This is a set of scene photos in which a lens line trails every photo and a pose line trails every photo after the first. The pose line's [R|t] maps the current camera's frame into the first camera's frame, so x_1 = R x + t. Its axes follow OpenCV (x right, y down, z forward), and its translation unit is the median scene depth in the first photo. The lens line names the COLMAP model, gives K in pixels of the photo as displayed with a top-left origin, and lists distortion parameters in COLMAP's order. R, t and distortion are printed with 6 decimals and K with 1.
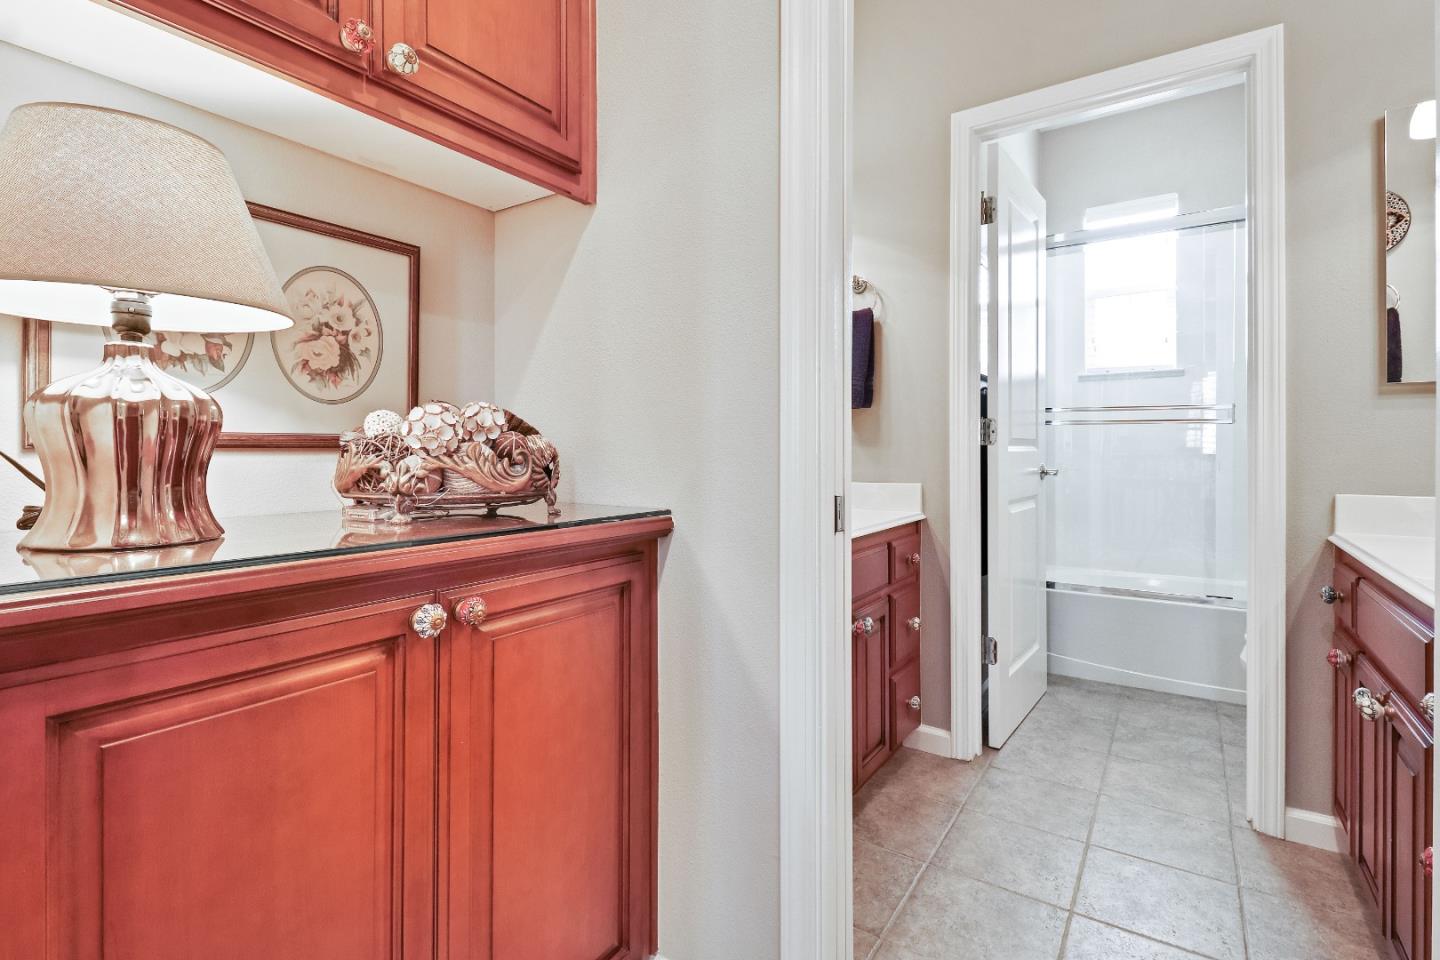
lens RADIAL K [[663.1, 0, 723.5], [0, 663.1, 452.8], [0, 0, 1]] dist [0.025803, -0.019832]
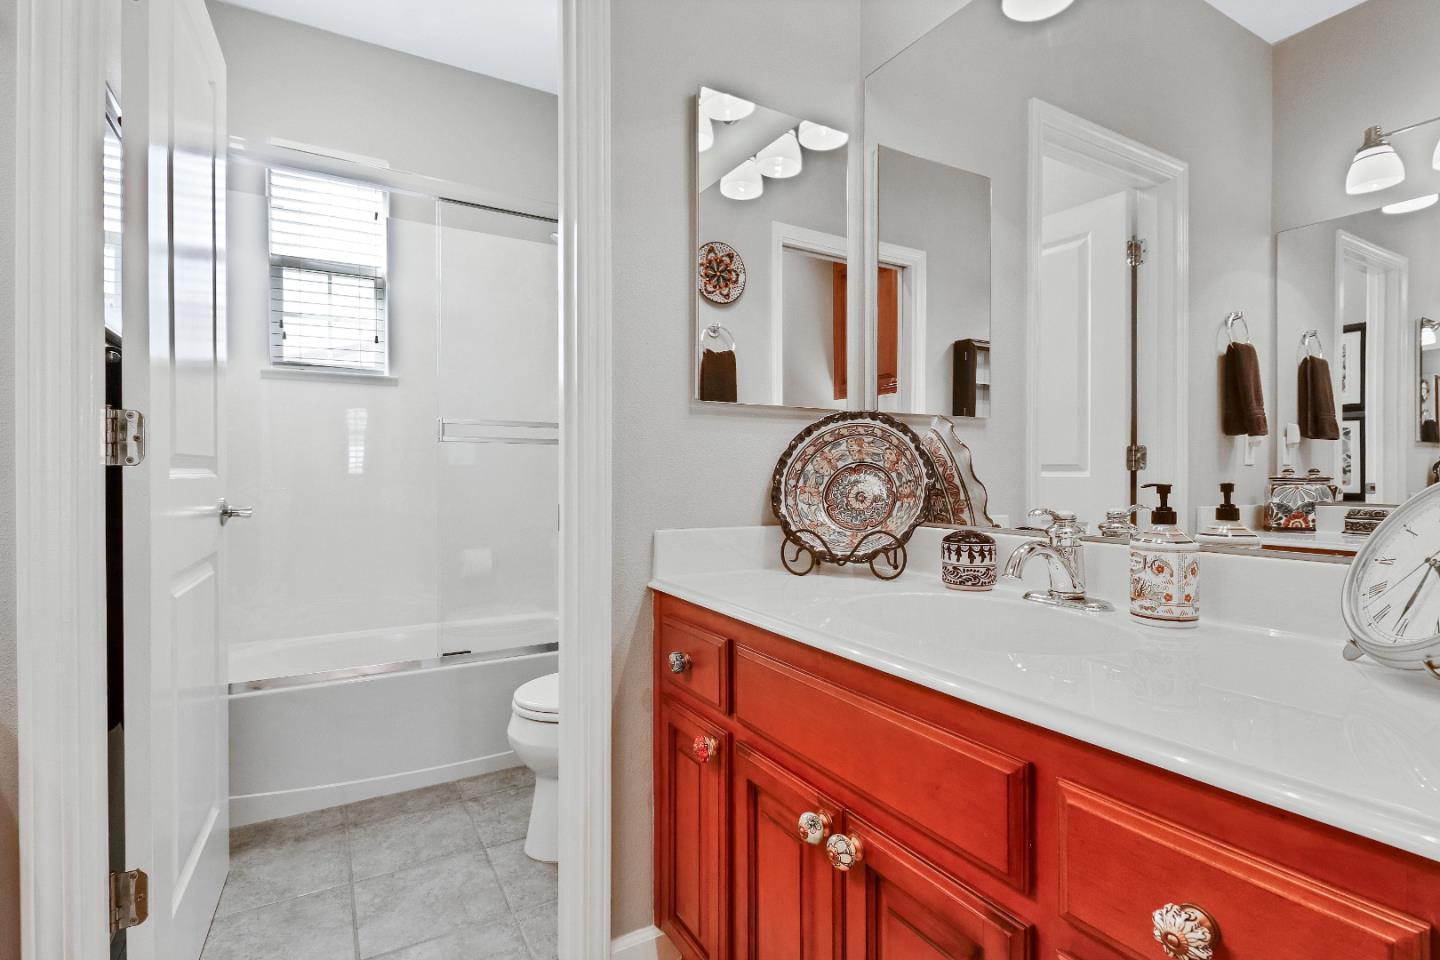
lens RADIAL K [[686.1, 0, 720.0], [0, 686.1, 480.0], [0, 0, 1]] dist [0.035053, -0.023513]
pose [[0.430997, -0.005388, 0.902337, 0.135601], [0.000700, 0.999984, 0.005637, -0.003992], [-0.902353, -0.001798, 0.430994, 0.409557]]
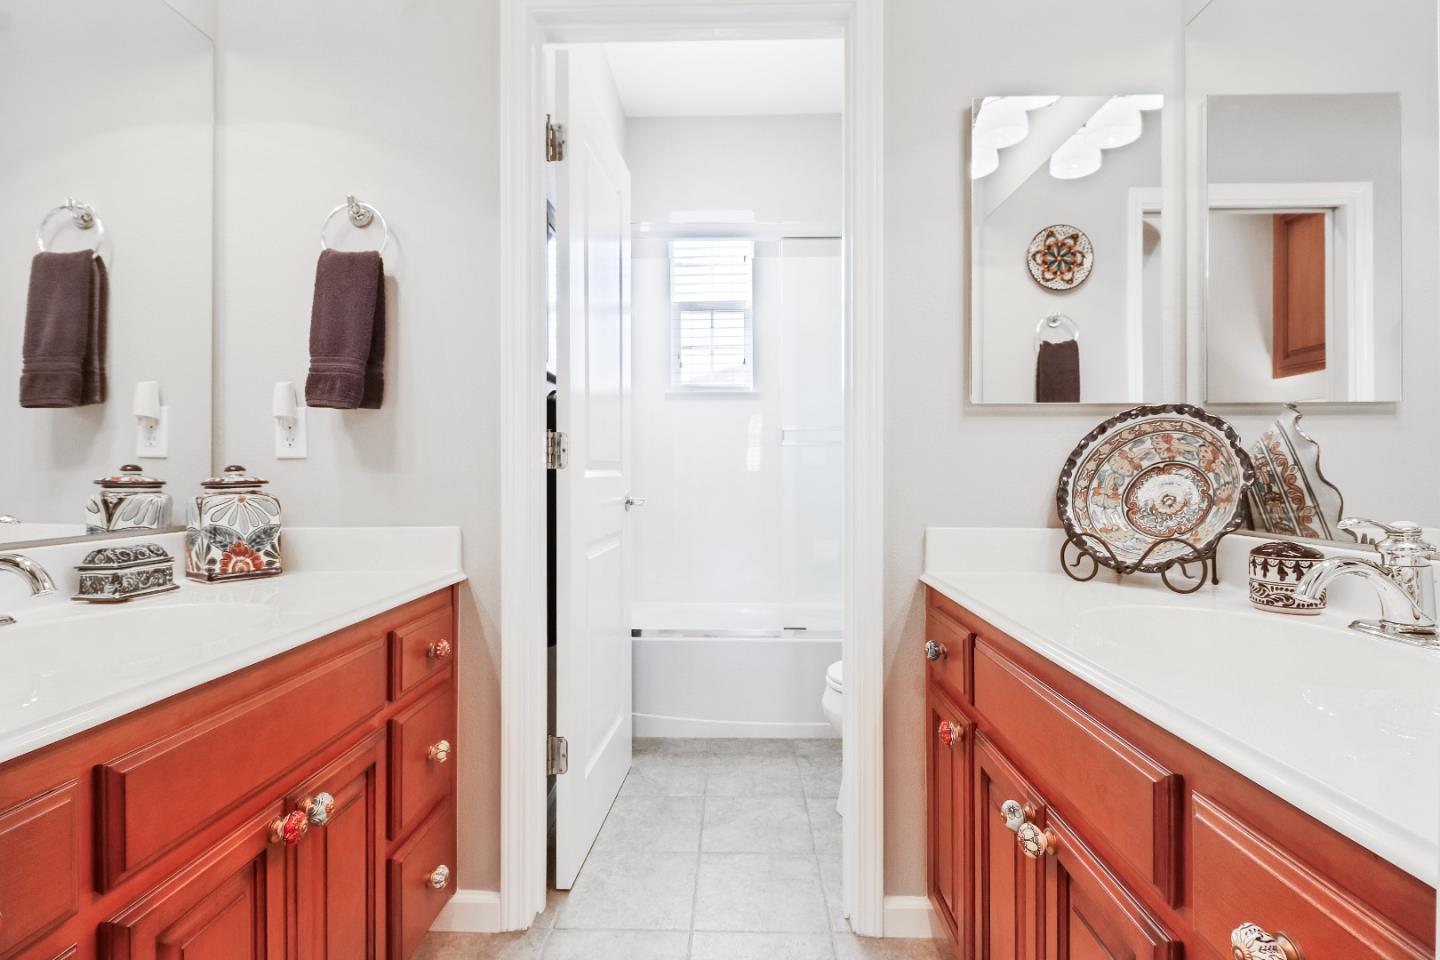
lens RADIAL K [[686.1, 0, 720.0], [0, 686.1, 480.0], [0, 0, 1]] dist [0.035053, -0.023513]
pose [[0.839965, -0.004117, 0.542625, 0.143642], [-0.000209, 0.999969, 0.007911, -0.005868], [-0.542640, -0.006758, 0.839938, 0.283071]]
